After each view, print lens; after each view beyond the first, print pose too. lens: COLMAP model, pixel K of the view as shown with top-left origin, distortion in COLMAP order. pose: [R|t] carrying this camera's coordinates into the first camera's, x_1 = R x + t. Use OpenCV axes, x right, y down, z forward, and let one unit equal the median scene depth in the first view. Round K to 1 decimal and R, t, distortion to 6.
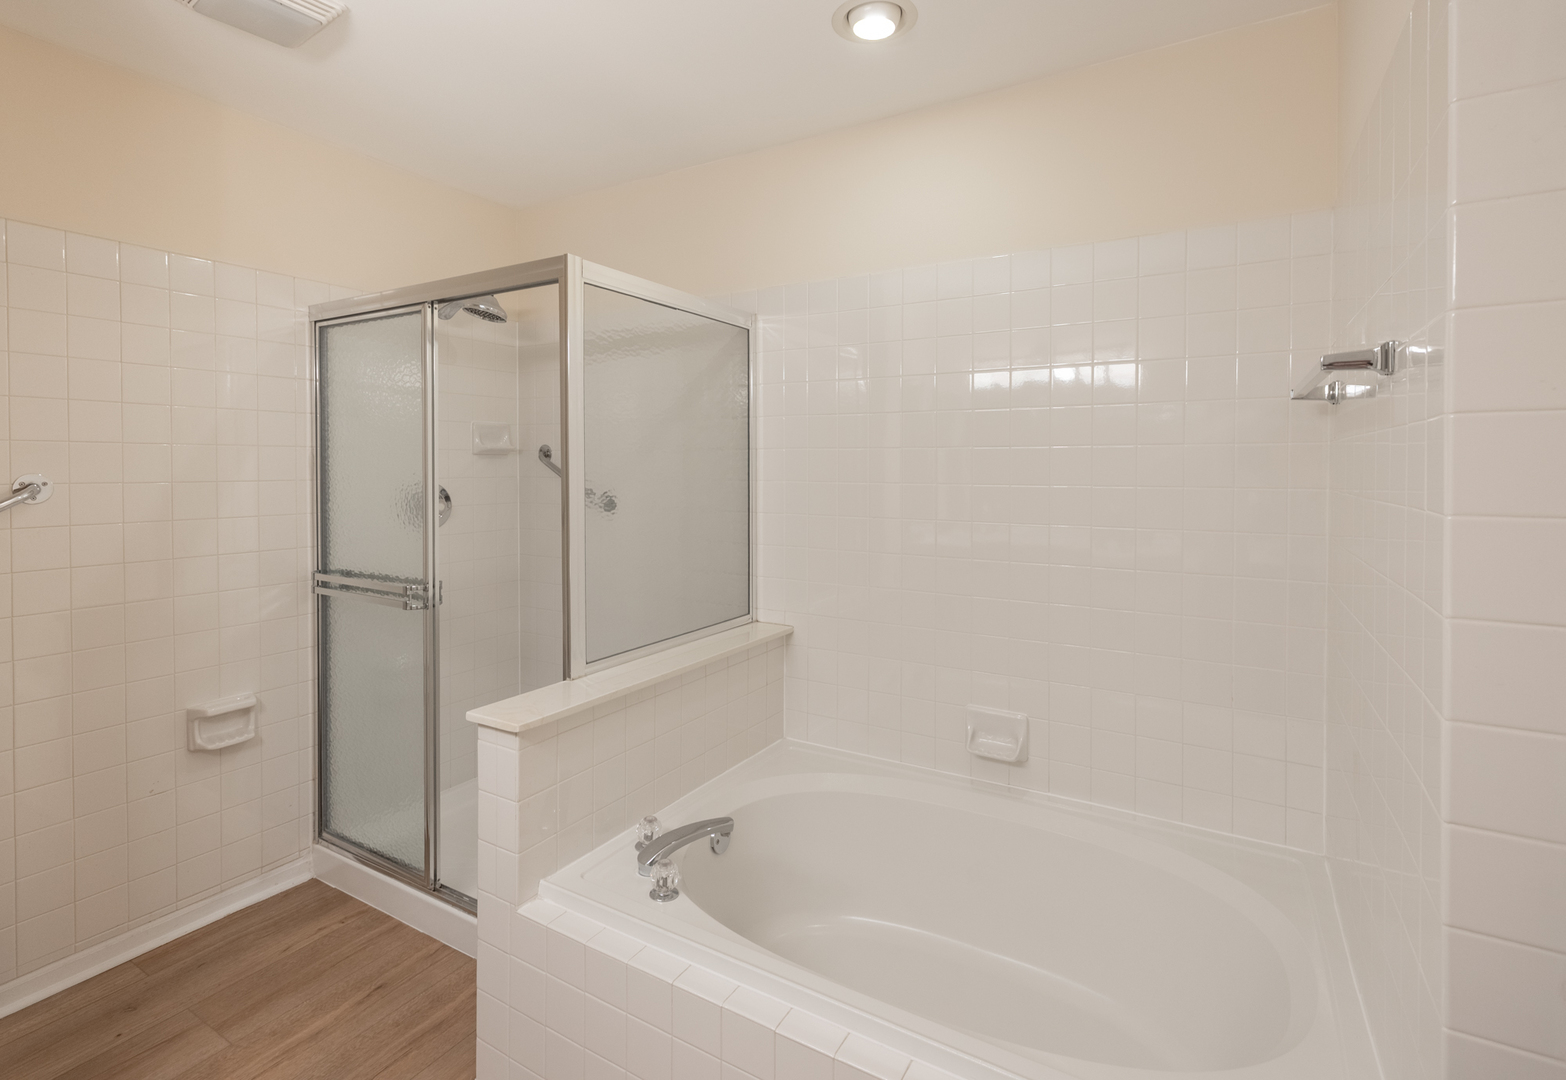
lens RADIAL K [[750.0, 0, 738.0], [0, 750.0, 475.4], [0, 0, 1]] dist [0.002226, -0.000265]
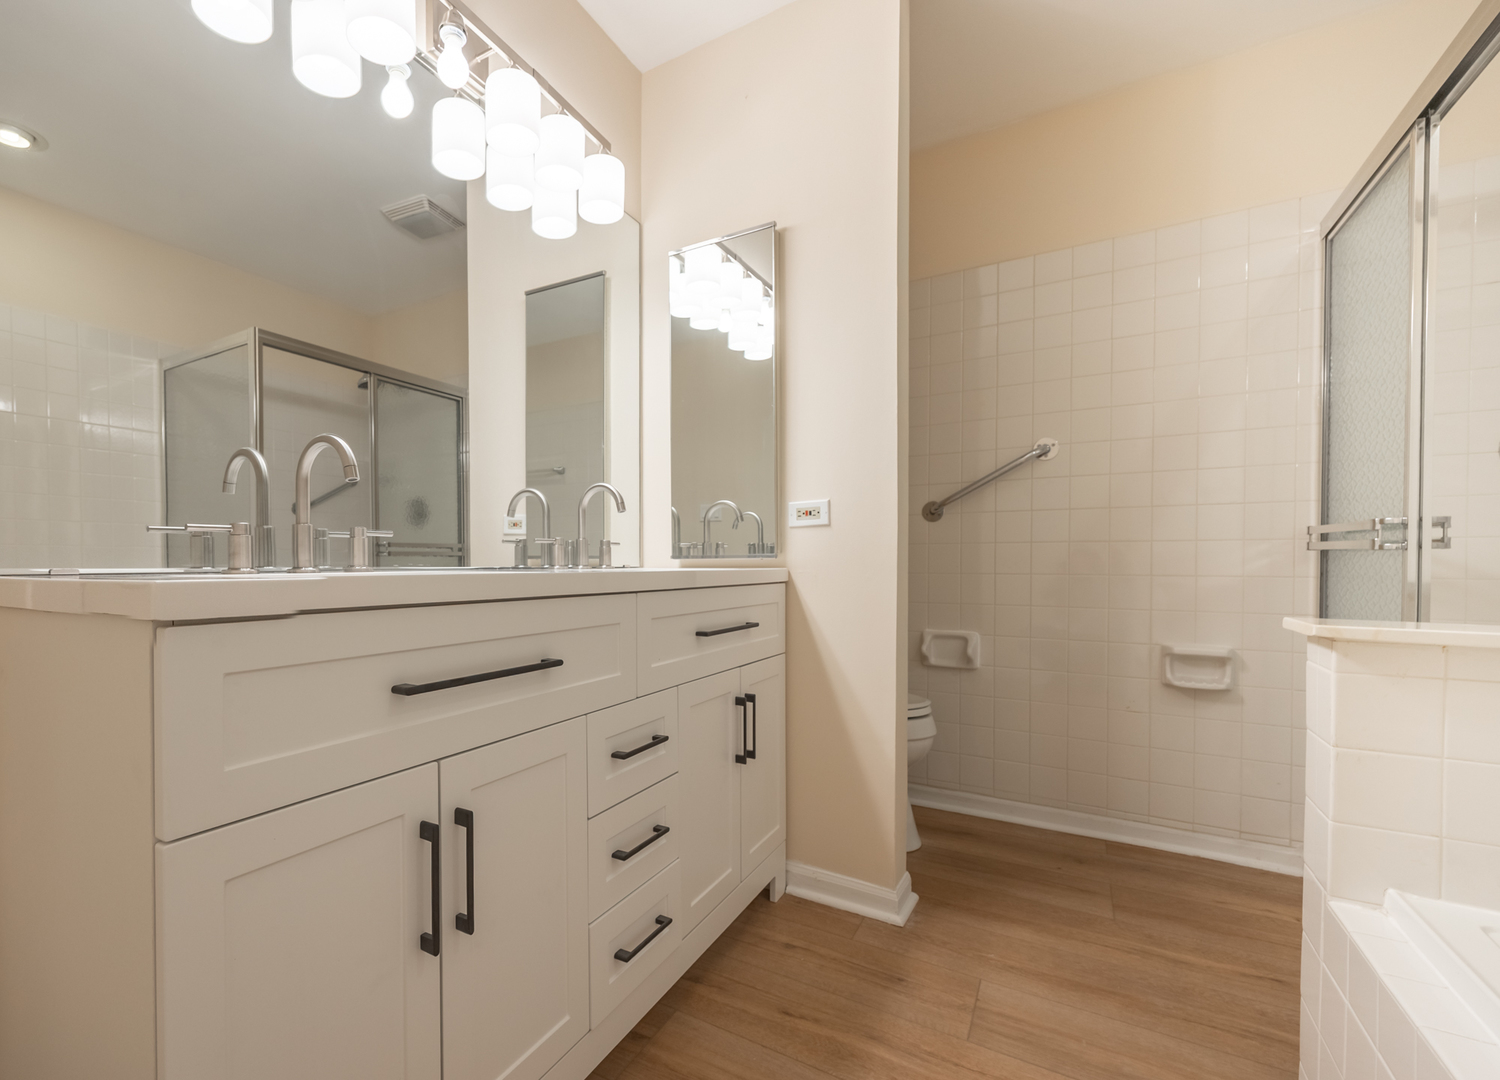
lens RADIAL K [[665.6, 0, 666.2], [0, 665.6, 565.2], [0, 0, 1]] dist [0.000687, 0.000684]
pose [[0.017120, 0.018223, -0.999687, 0.248602], [-0.014638, 0.999731, 0.017973, 0.212935], [0.999746, 0.014326, 0.017382, 0.295556]]
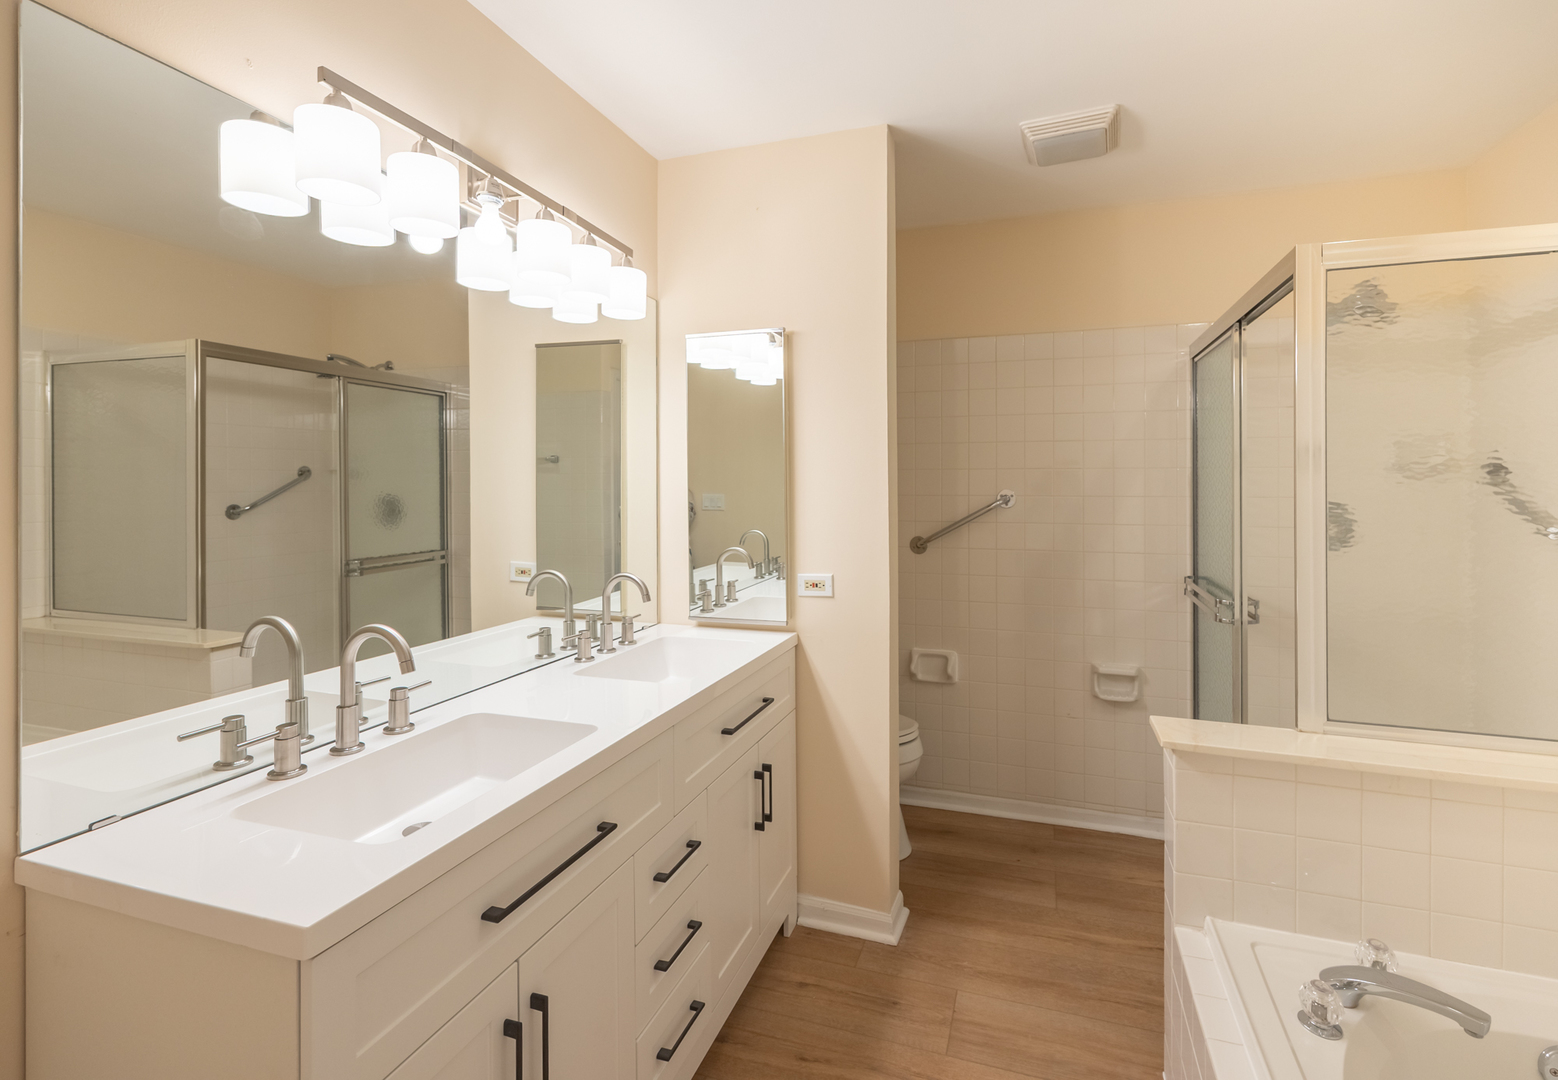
lens RADIAL K [[685.2, 0, 835.5], [0, 685.2, 484.8], [0, 0, 1]] dist [-0.000601, 0.001930]
pose [[0.269568, 0.003349, -0.962976, 0.375831], [-0.011739, 0.999931, 0.000192, -0.007552], [0.962910, 0.011253, 0.269589, 0.245702]]
